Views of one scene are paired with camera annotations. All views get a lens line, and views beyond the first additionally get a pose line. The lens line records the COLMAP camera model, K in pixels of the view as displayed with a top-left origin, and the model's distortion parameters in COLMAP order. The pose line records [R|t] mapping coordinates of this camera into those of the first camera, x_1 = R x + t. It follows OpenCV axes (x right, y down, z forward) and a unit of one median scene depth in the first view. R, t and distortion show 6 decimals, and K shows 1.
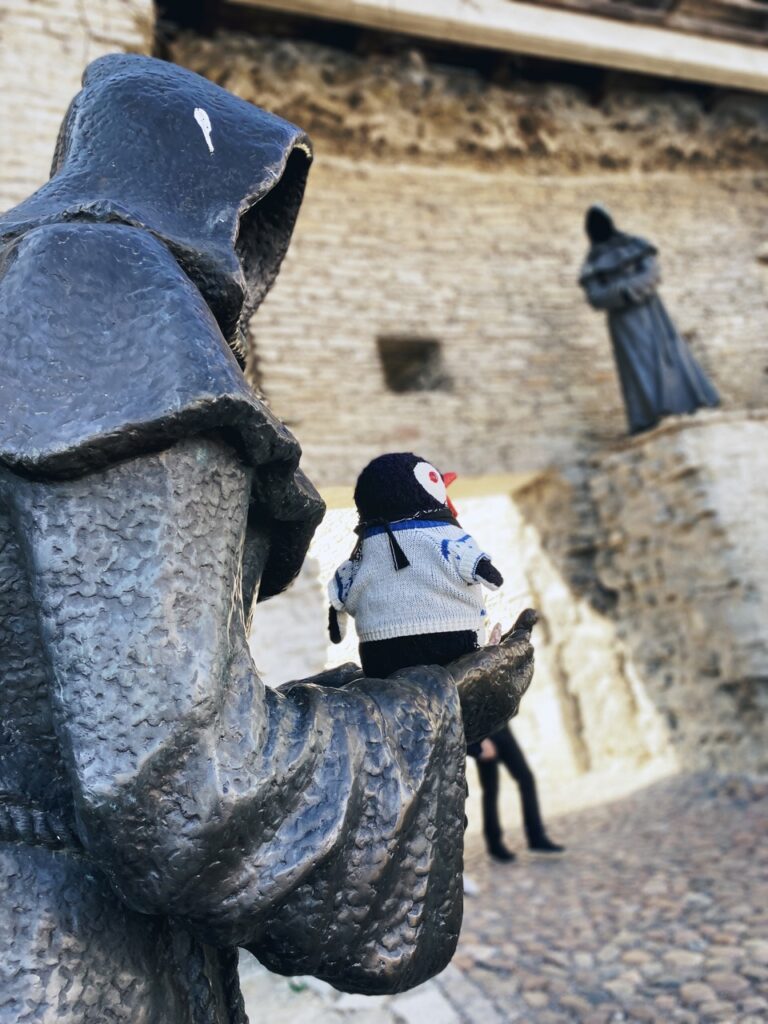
lens RADIAL K [[785.9, 0, 383.1], [0, 785.9, 498.8], [0, 0, 1]] dist [0.044156, -0.053971]
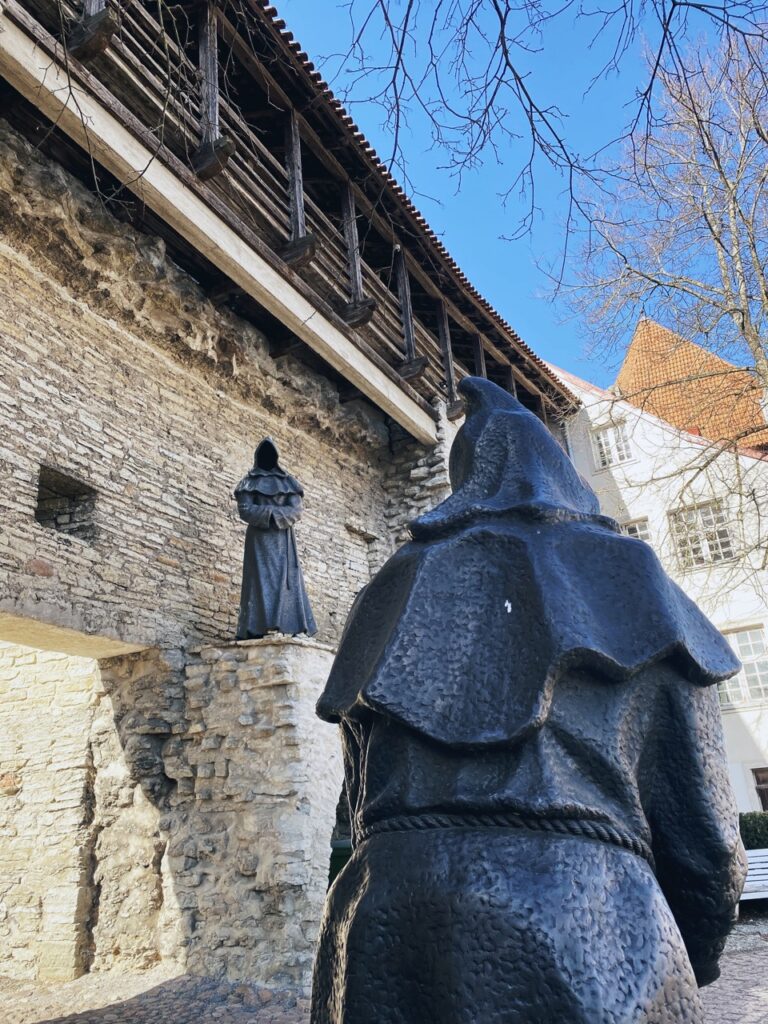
lens RADIAL K [[785.9, 0, 383.1], [0, 785.9, 498.8], [0, 0, 1]] dist [0.044156, -0.053971]
pose [[0.753157, 0.380094, 0.536920, -0.198052], [-0.243941, 0.919364, -0.308646, 0.031330], [-0.610939, 0.101482, 0.785146, -0.014368]]
